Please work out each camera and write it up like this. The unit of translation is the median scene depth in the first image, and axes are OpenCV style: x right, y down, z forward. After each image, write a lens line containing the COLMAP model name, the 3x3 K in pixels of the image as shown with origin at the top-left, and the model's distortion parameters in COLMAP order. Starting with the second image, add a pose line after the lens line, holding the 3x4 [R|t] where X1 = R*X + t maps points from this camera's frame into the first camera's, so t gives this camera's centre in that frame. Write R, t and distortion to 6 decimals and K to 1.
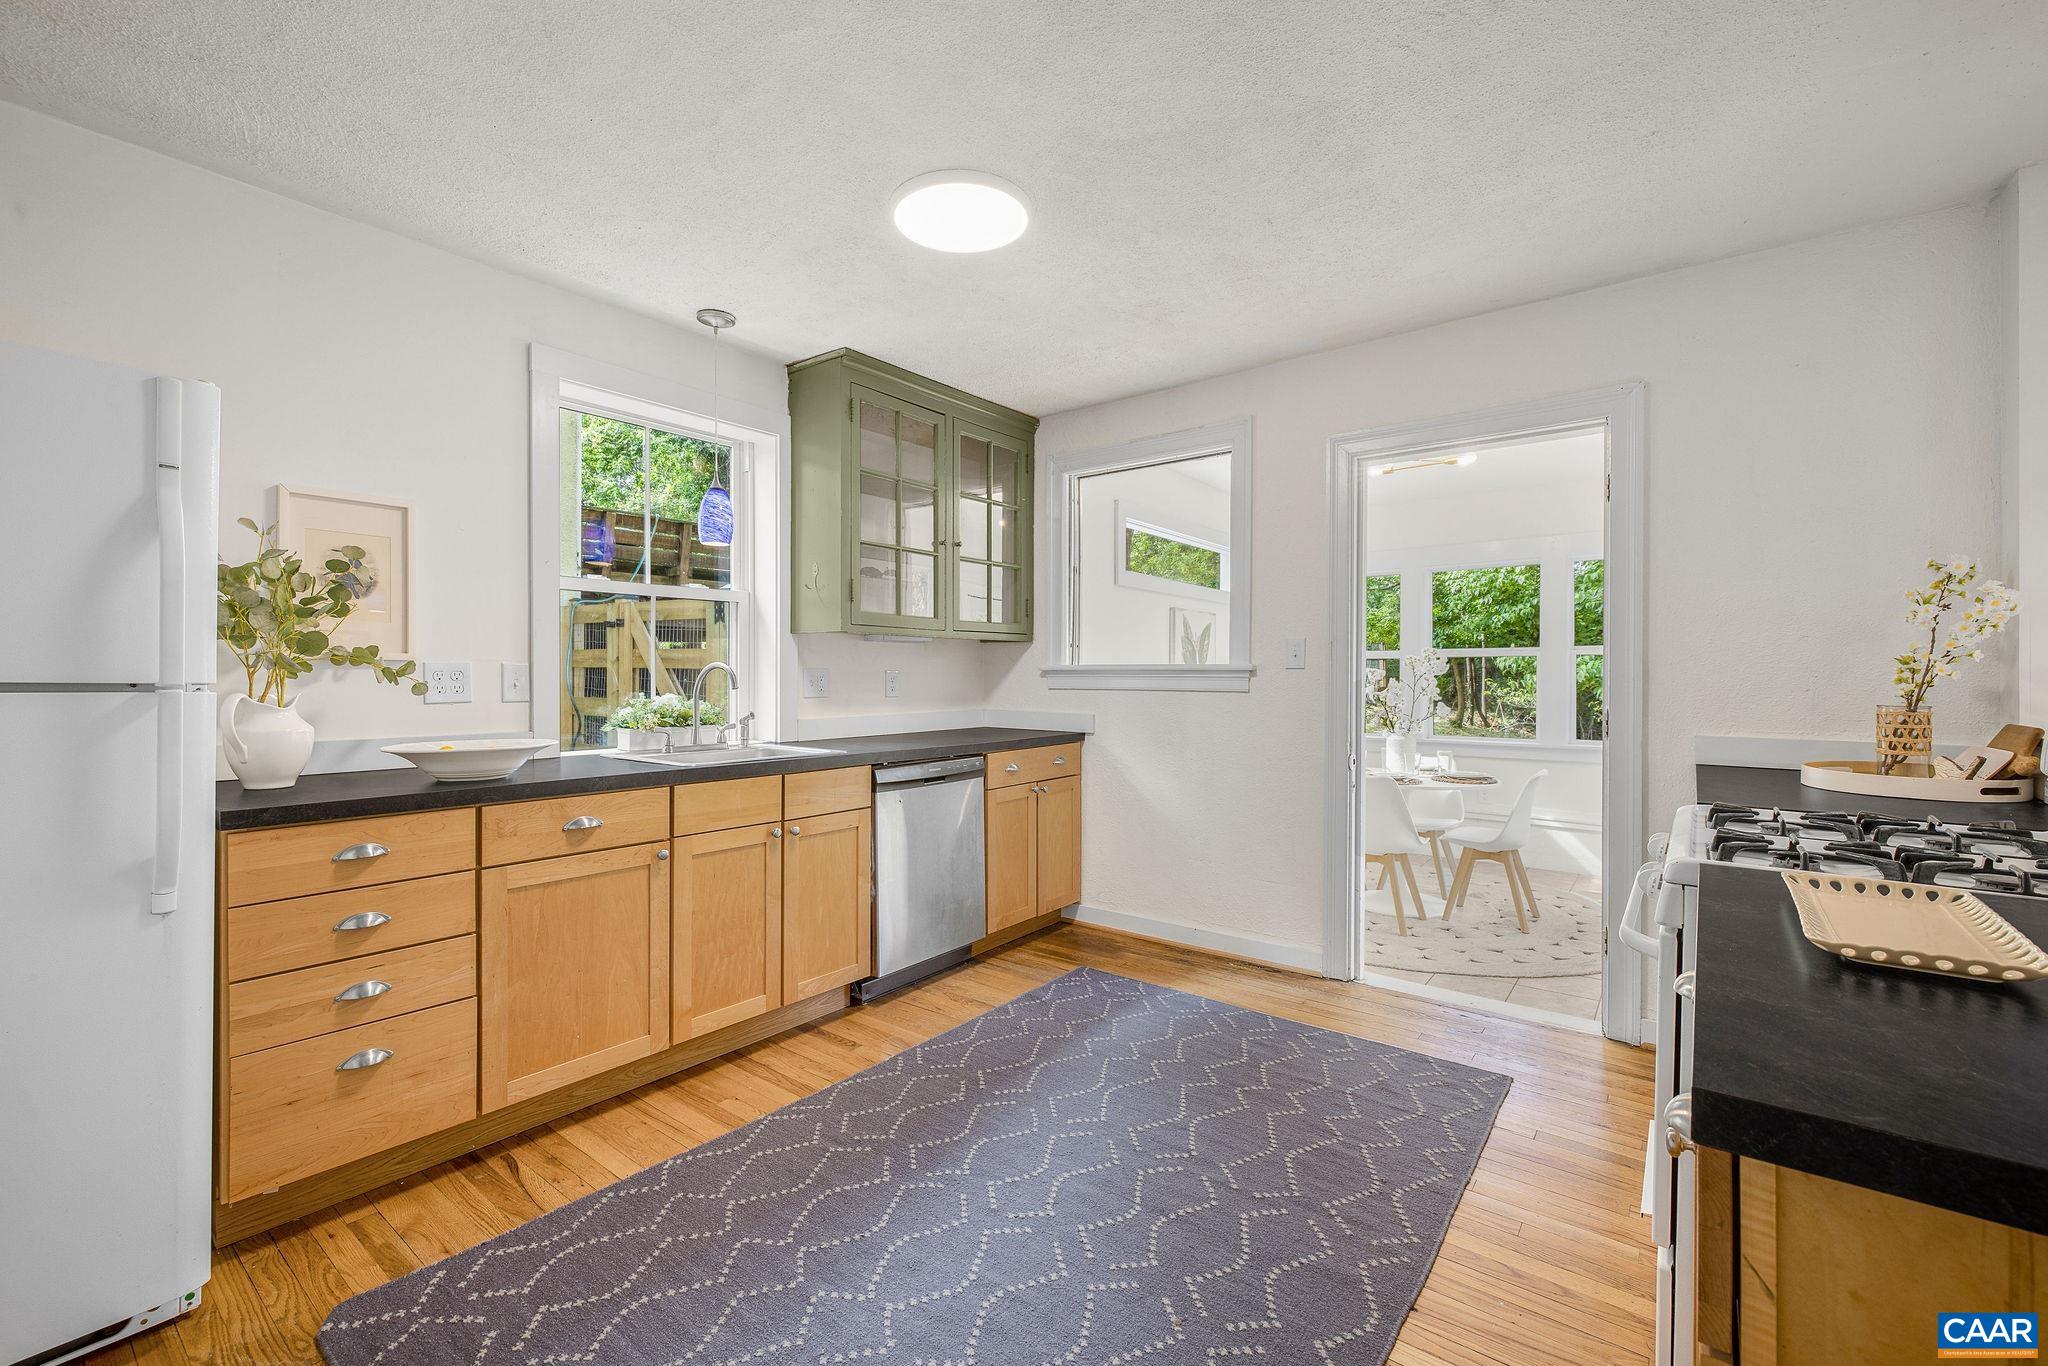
lens RADIAL K [[874.3, 0, 1017.5], [0, 874.3, 678.3], [0, 0, 1]] dist [0.000183, -0.000324]
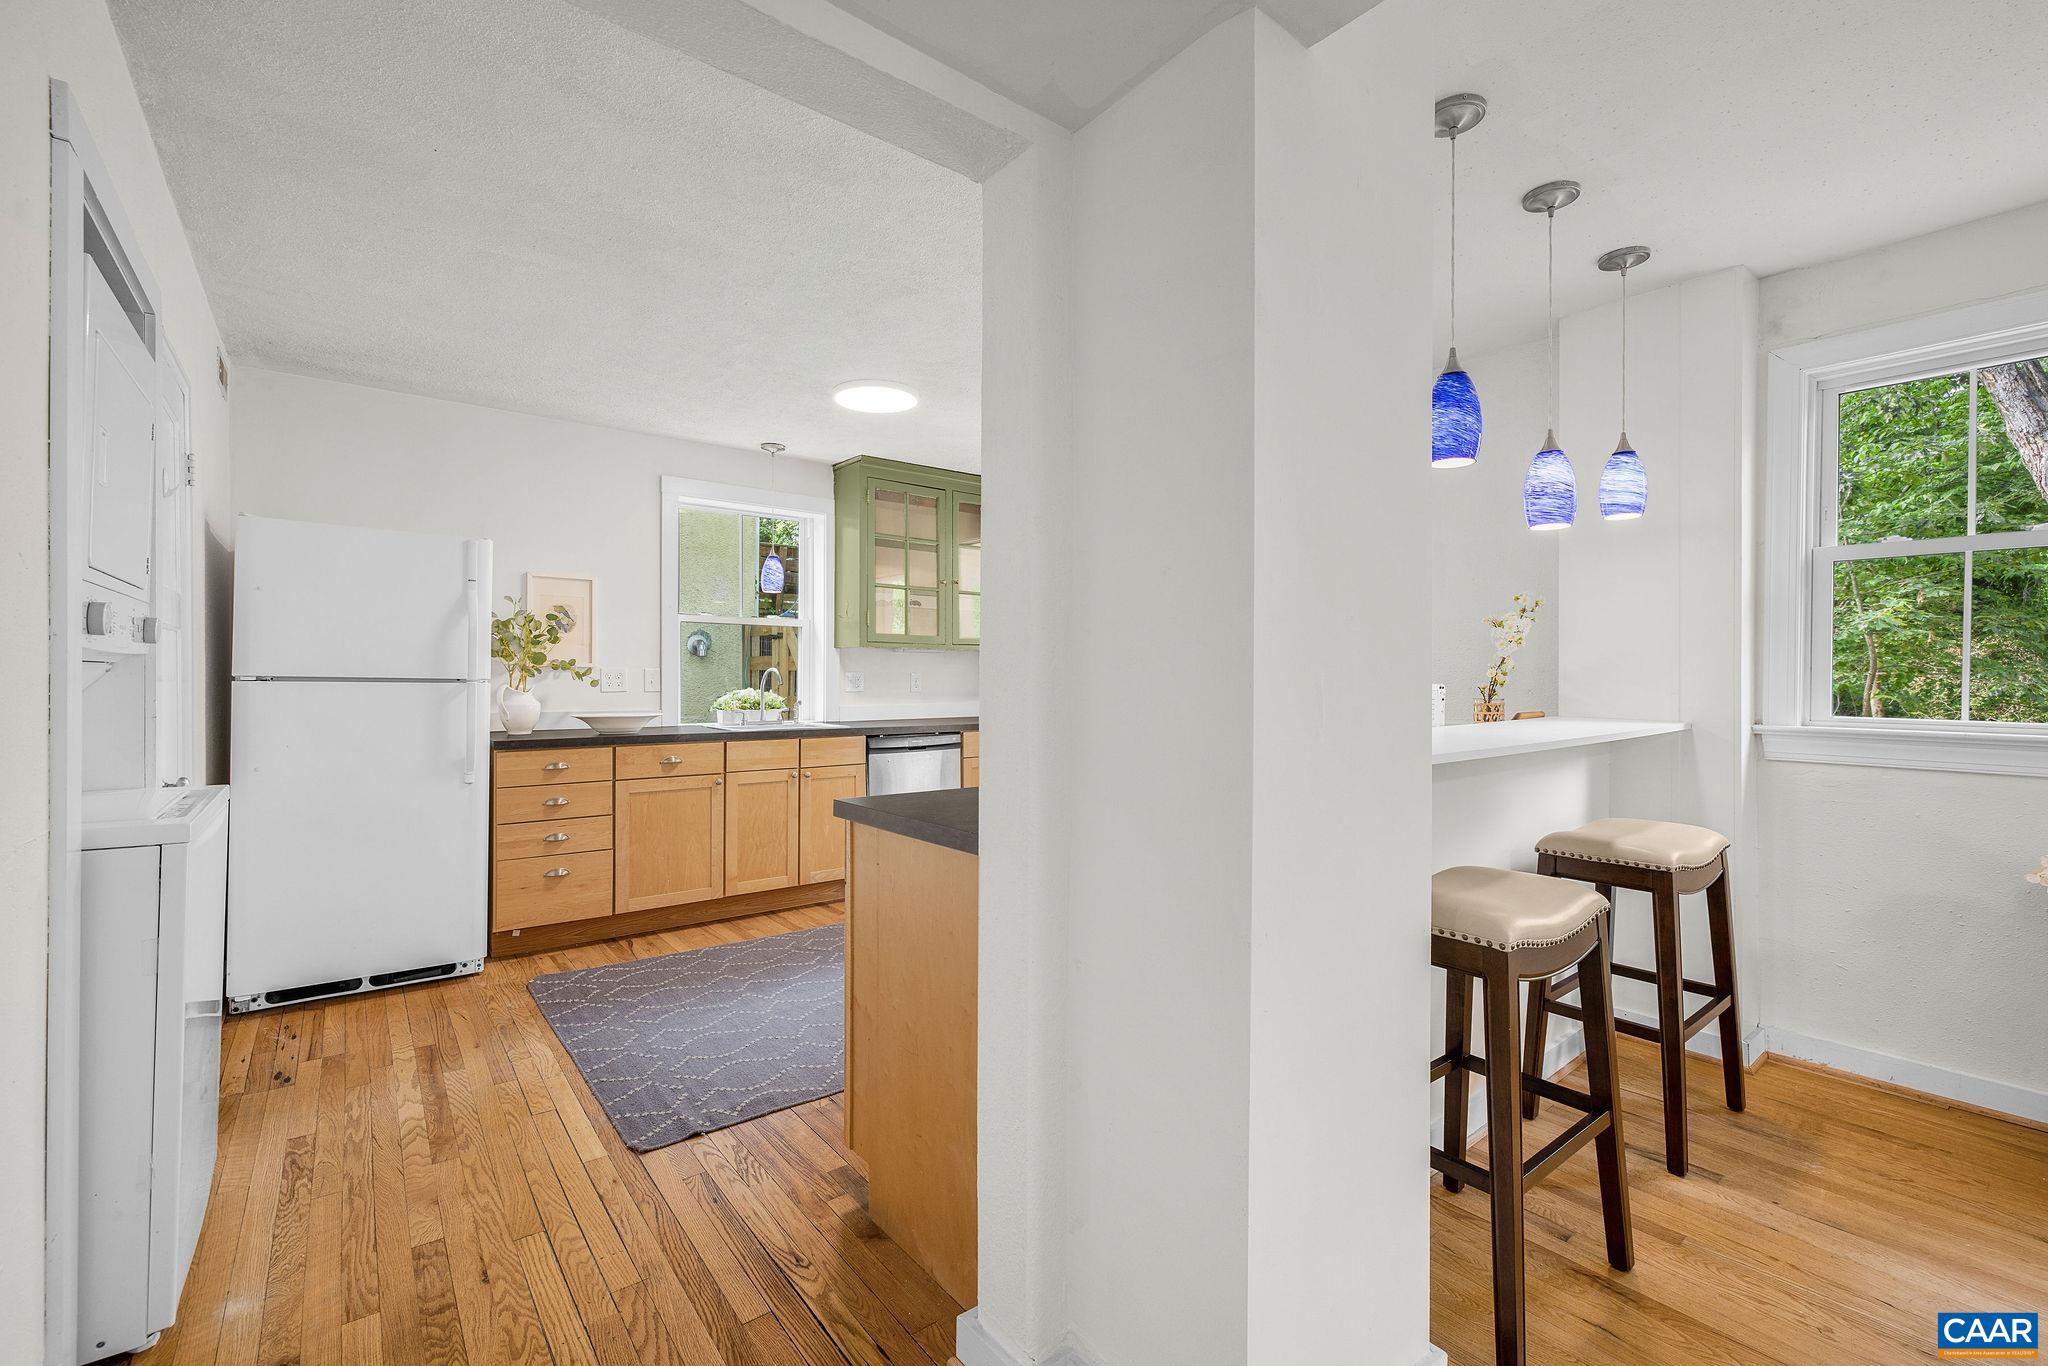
lens RADIAL K [[874.3, 0, 1009.4], [0, 874.3, 677.8], [0, 0, 1]] dist [0.000183, -0.000324]
pose [[0.970754, 0.001886, -0.240068, 0.520554], [-0.002810, 0.999990, -0.003508, 0.004687], [0.240059, 0.004080, 0.970750, -0.484739]]
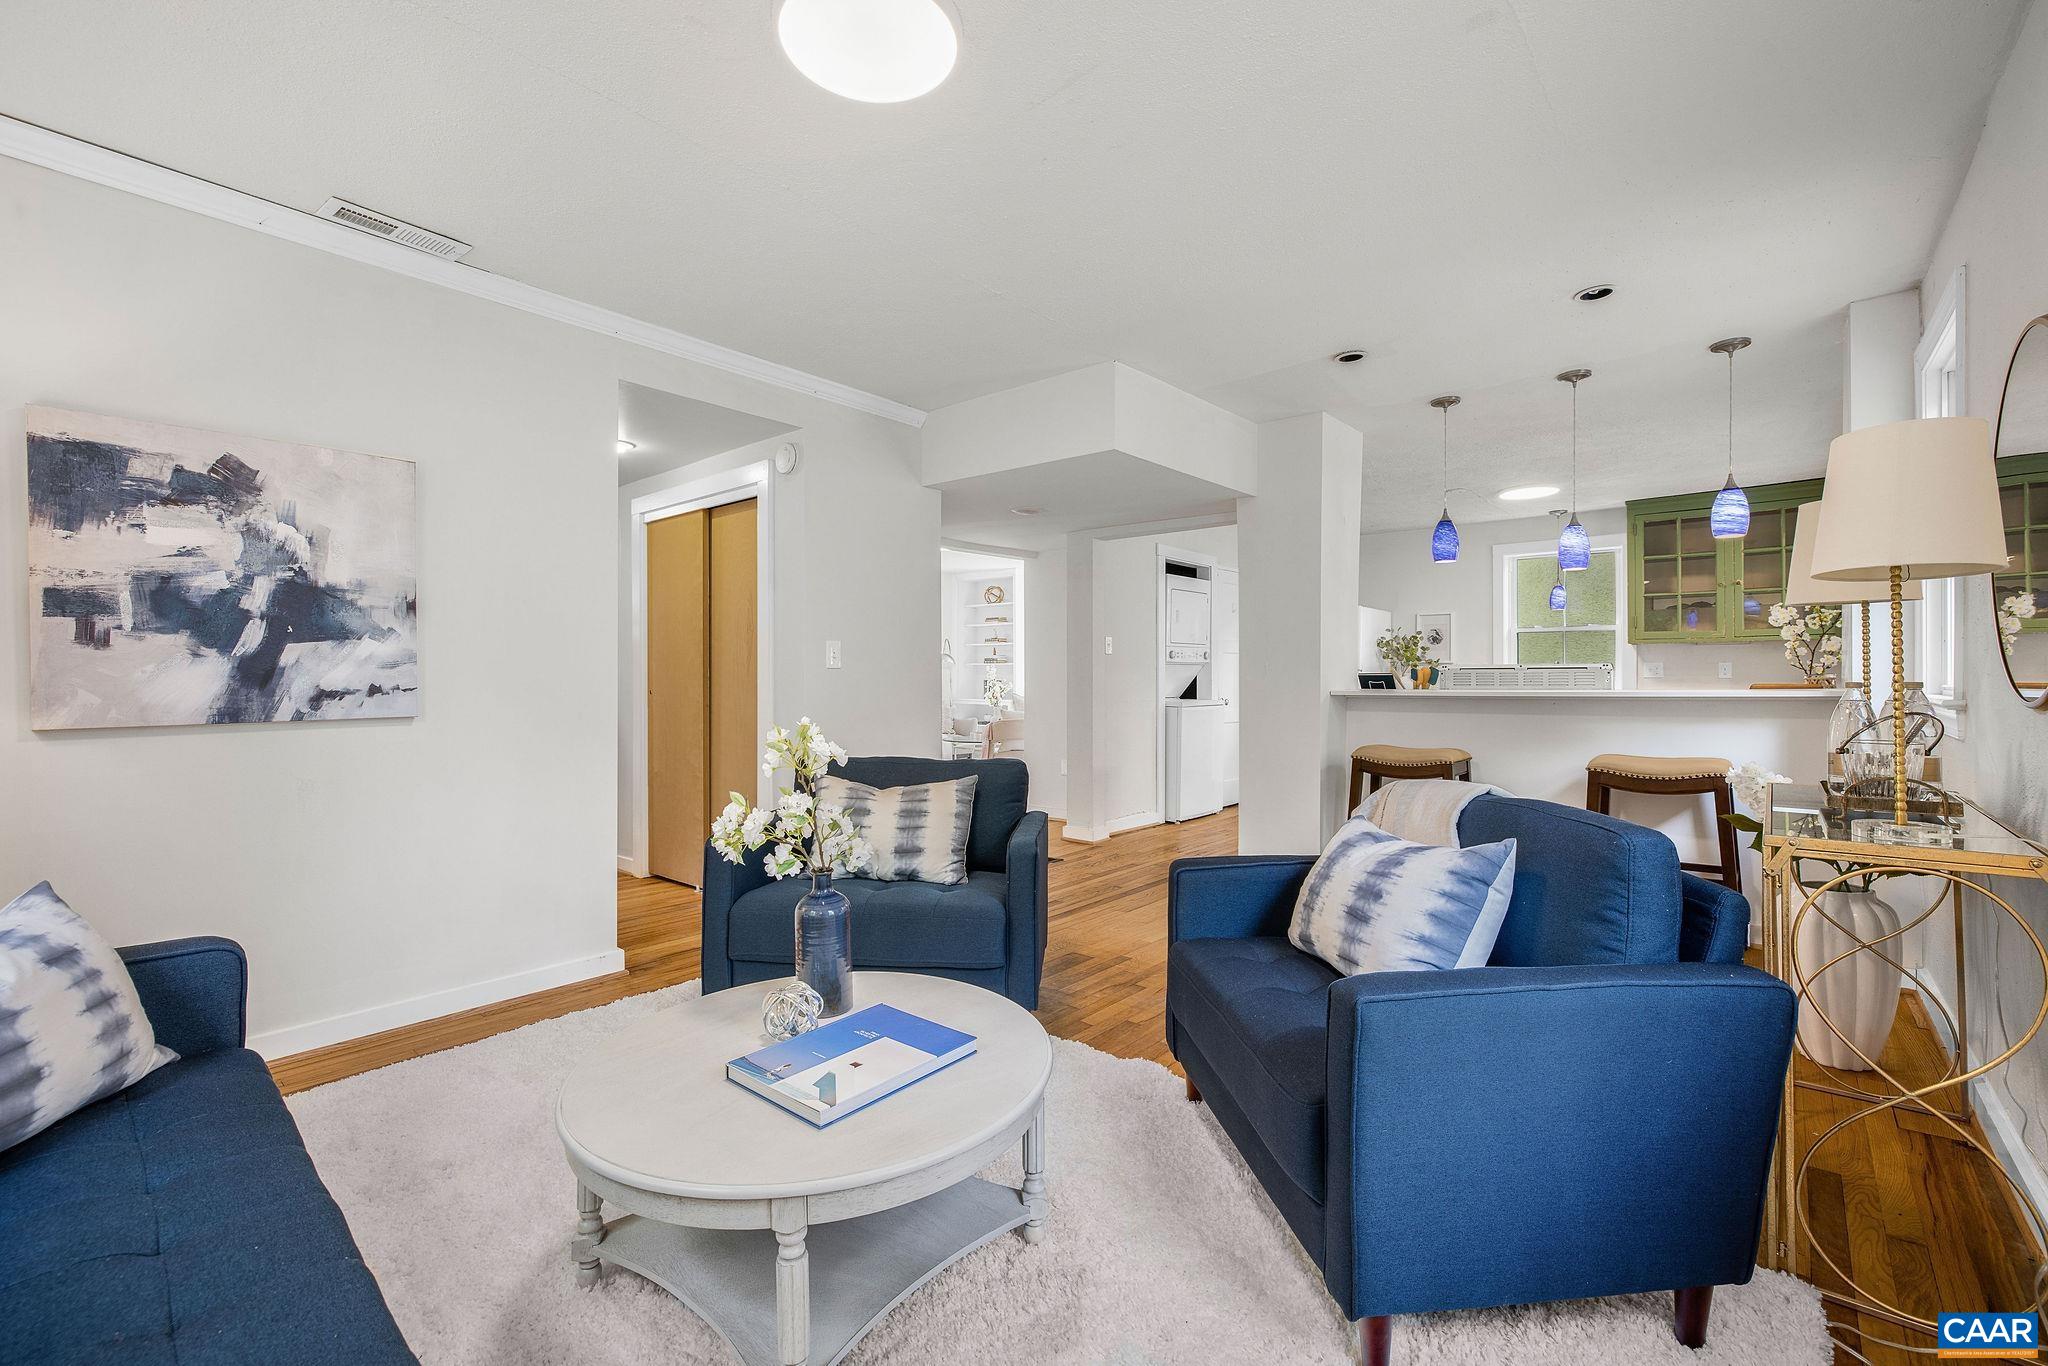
lens RADIAL K [[874.3, 0, 1026.1], [0, 874.3, 684.7], [0, 0, 1]] dist [0.000183, -0.000324]
pose [[-0.041094, 0.005128, -0.999142, 2.381675], [-0.002684, 0.999983, 0.005243, 0.040550], [0.999152, 0.002897, -0.041079, -0.379673]]
